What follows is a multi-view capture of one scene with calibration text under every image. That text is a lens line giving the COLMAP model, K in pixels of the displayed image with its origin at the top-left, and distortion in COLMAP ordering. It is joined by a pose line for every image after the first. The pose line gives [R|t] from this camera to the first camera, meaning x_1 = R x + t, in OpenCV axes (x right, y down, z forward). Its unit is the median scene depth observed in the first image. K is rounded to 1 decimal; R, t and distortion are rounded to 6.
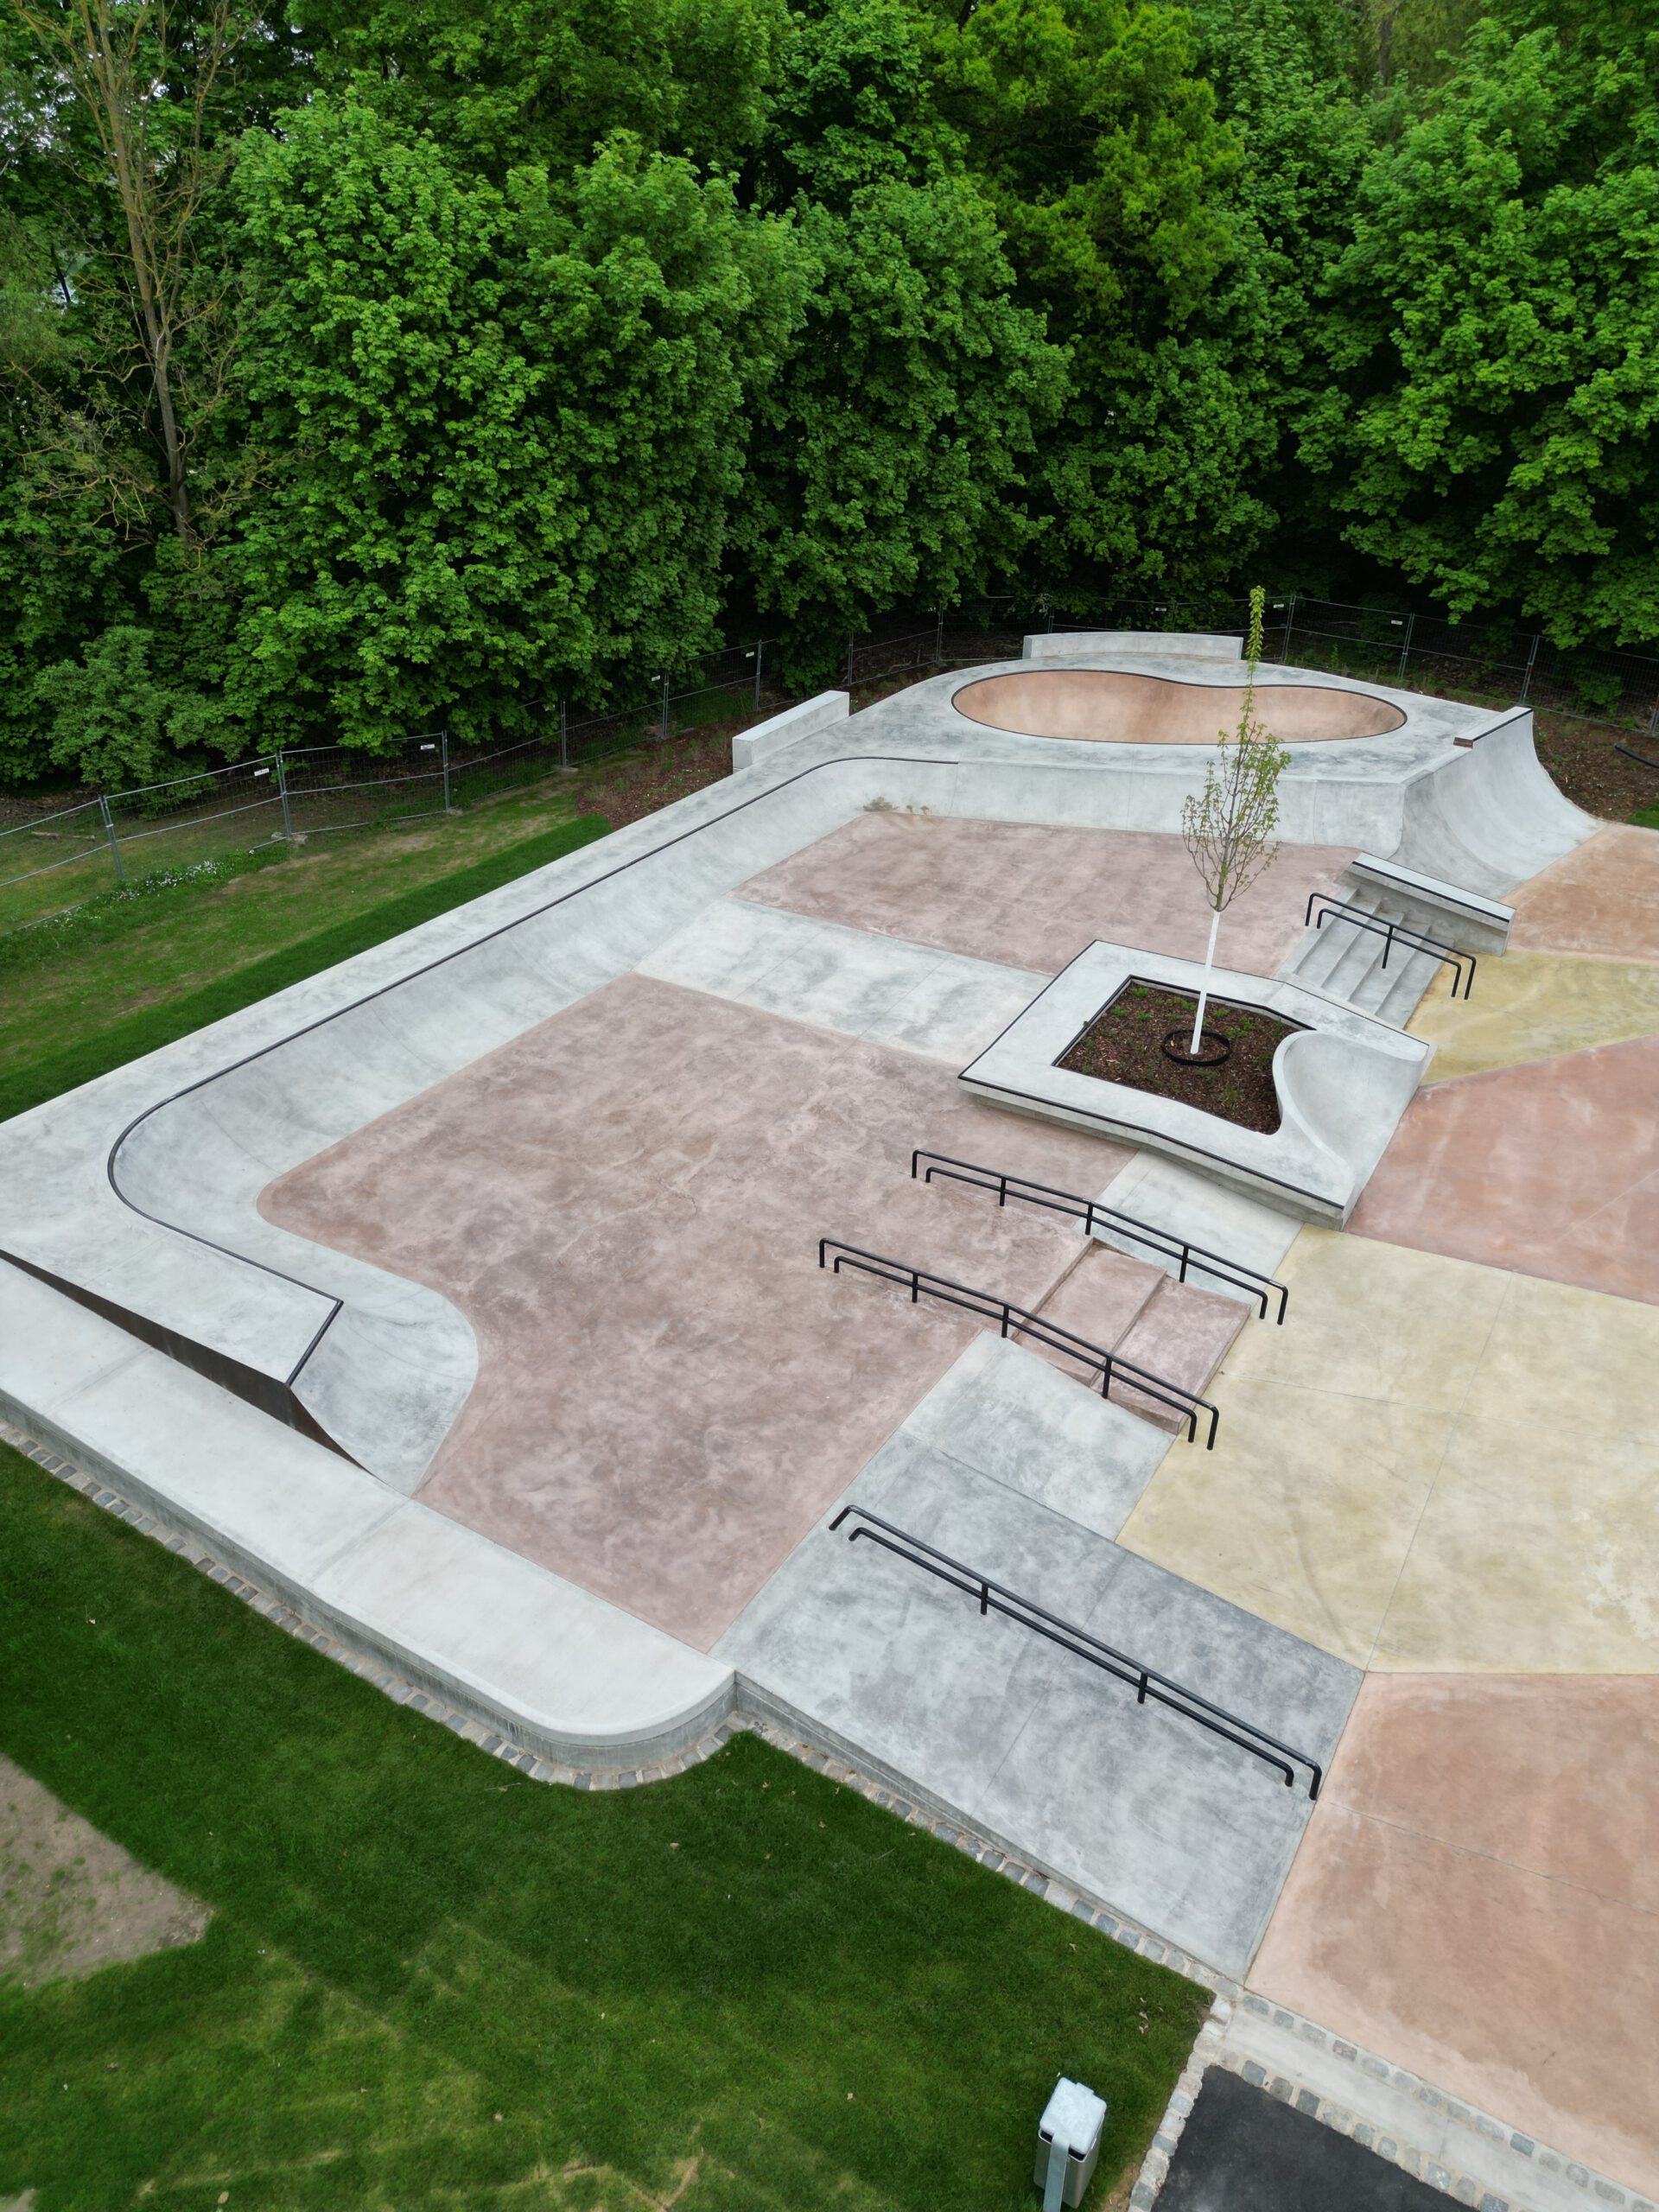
lens RADIAL K [[1530.3, 0, 829.5], [0, 1530.3, 1106.0], [0, 0, 1]] dist [0.108851, -0.126061]
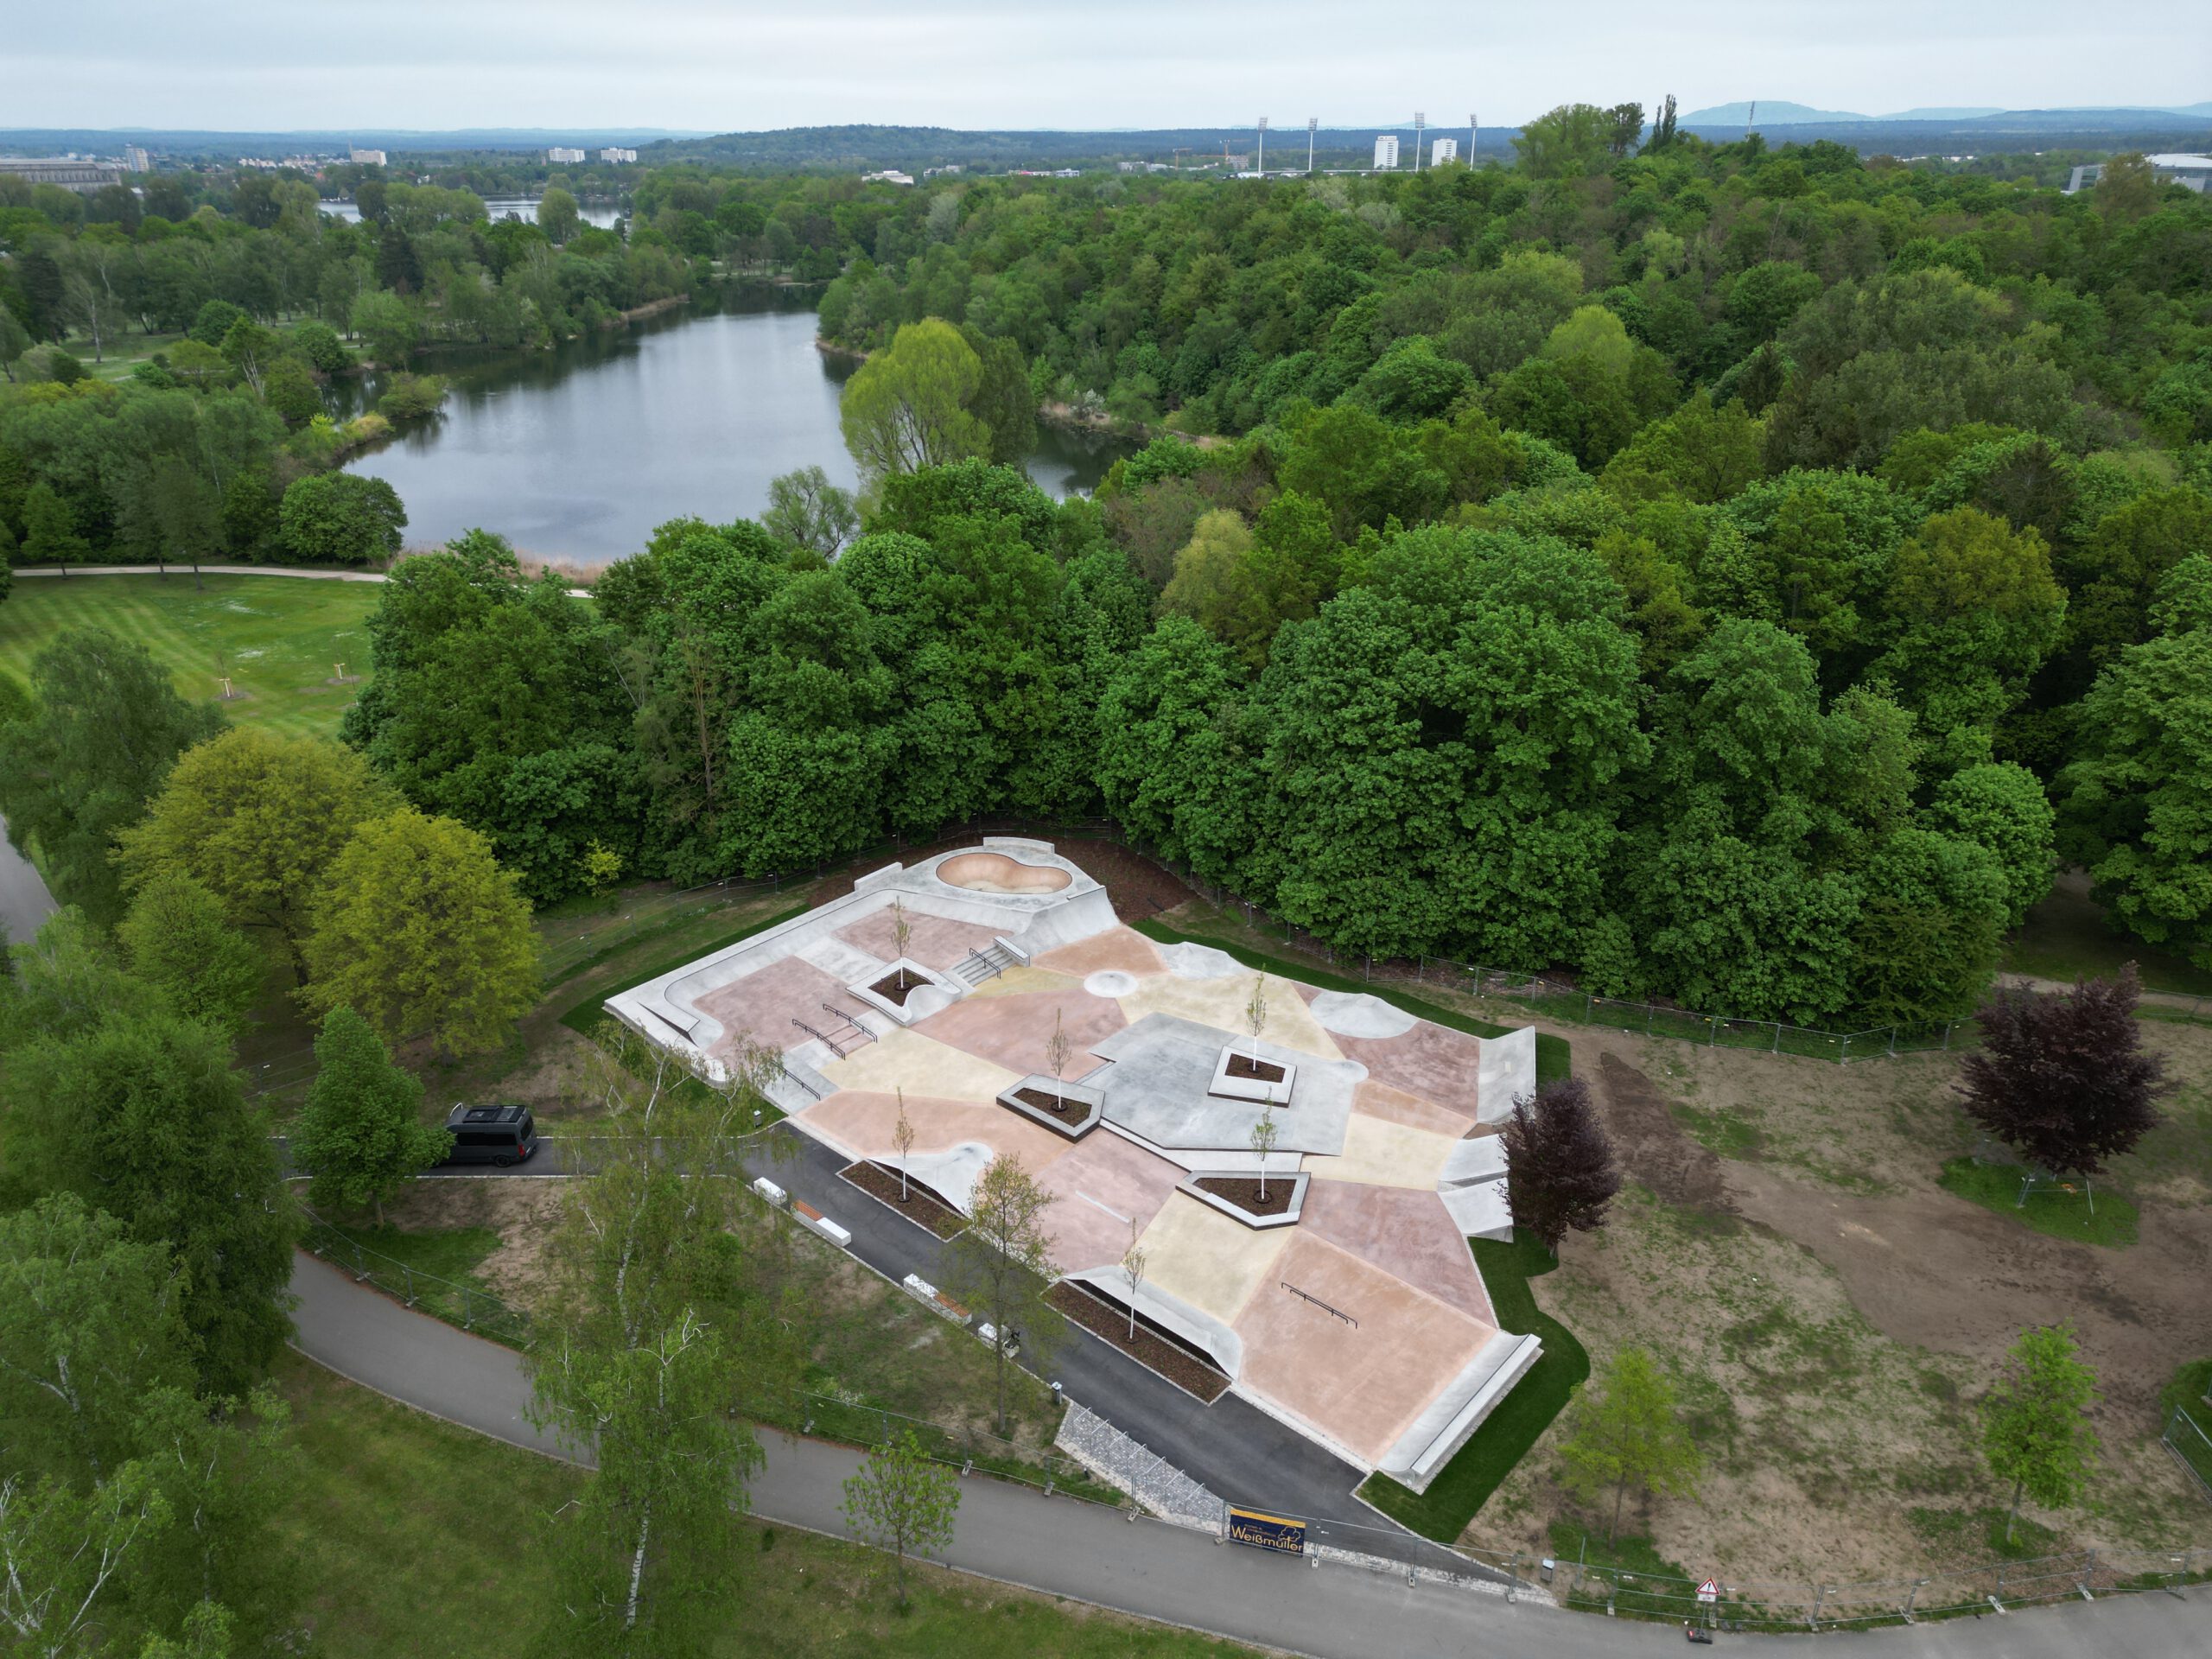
lens RADIAL K [[1530.3, 0, 1106.0], [0, 1530.3, 829.5], [0, 0, 1]] dist [0.108851, -0.126061]
pose [[0.982427, 0.070199, -0.172941, 1.112073], [-0.087823, 0.991455, -0.096456, -0.080436], [0.164692, 0.109949, 0.980198, -2.341453]]
